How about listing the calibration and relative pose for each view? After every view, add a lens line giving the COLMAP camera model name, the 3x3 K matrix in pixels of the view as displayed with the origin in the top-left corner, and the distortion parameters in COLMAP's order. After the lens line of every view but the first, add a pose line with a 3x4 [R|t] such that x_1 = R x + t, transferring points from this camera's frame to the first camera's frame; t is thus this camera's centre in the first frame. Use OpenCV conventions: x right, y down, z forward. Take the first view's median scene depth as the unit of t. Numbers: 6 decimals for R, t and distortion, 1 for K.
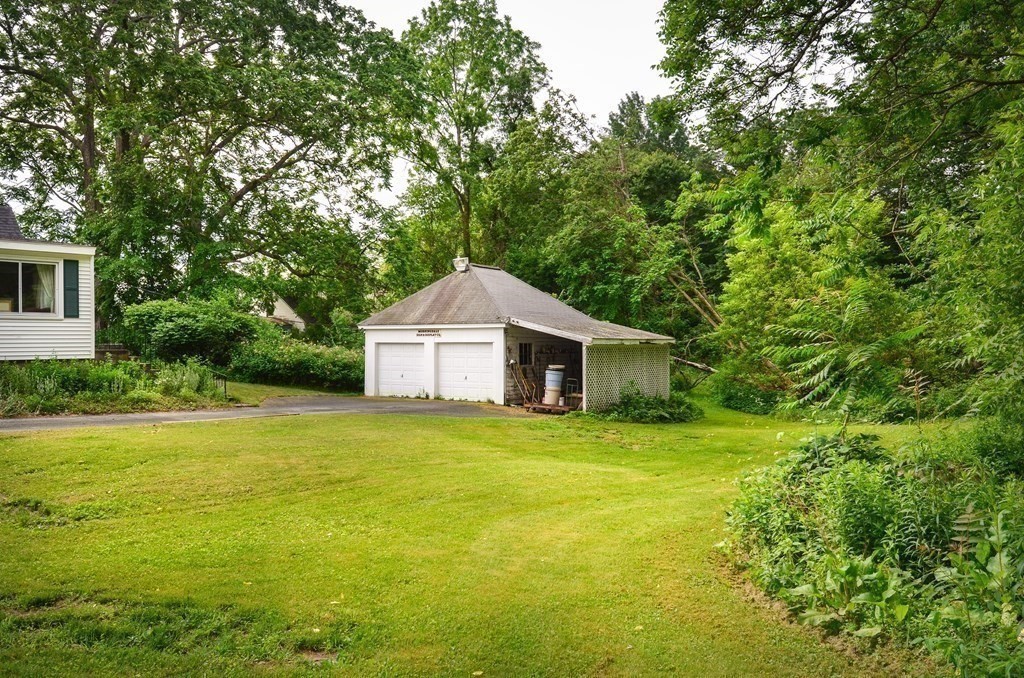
lens RADIAL K [[766.3, 0, 511.8], [0, 766.3, 340.9], [0, 0, 1]] dist [-0.010049, -0.001329]
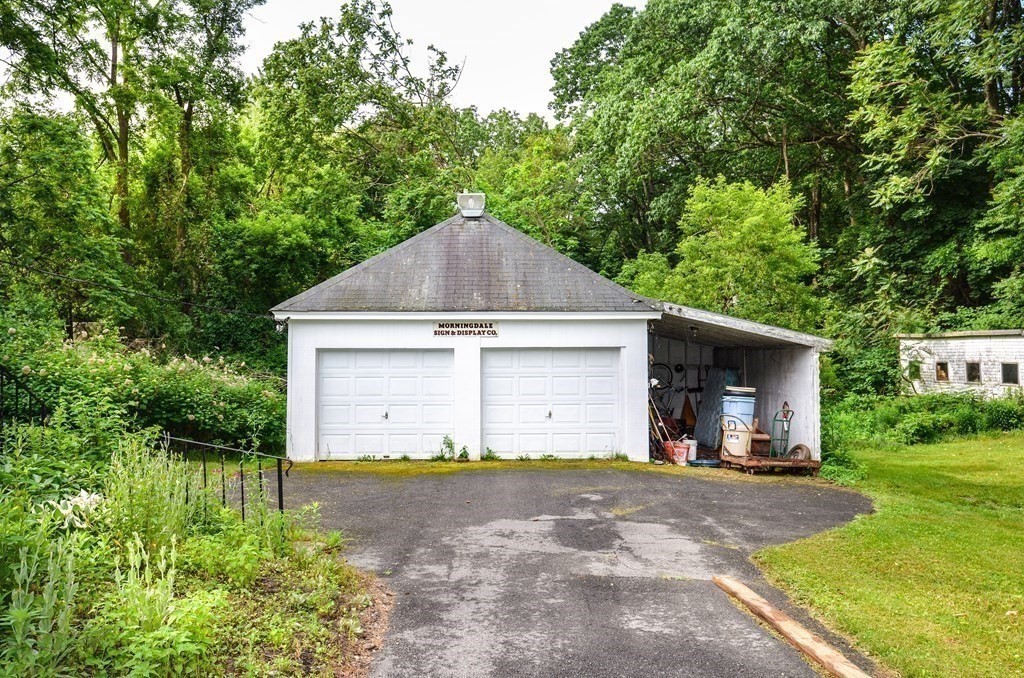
lens RADIAL K [[766.3, 0, 512.2], [0, 766.3, 342.2], [0, 0, 1]] dist [-0.010049, -0.001329]
pose [[0.815738, 0.009577, 0.578342, -0.372516], [-0.001449, 0.999894, -0.014514, 0.005132], [-0.578419, 0.011001, 0.815665, 0.564849]]
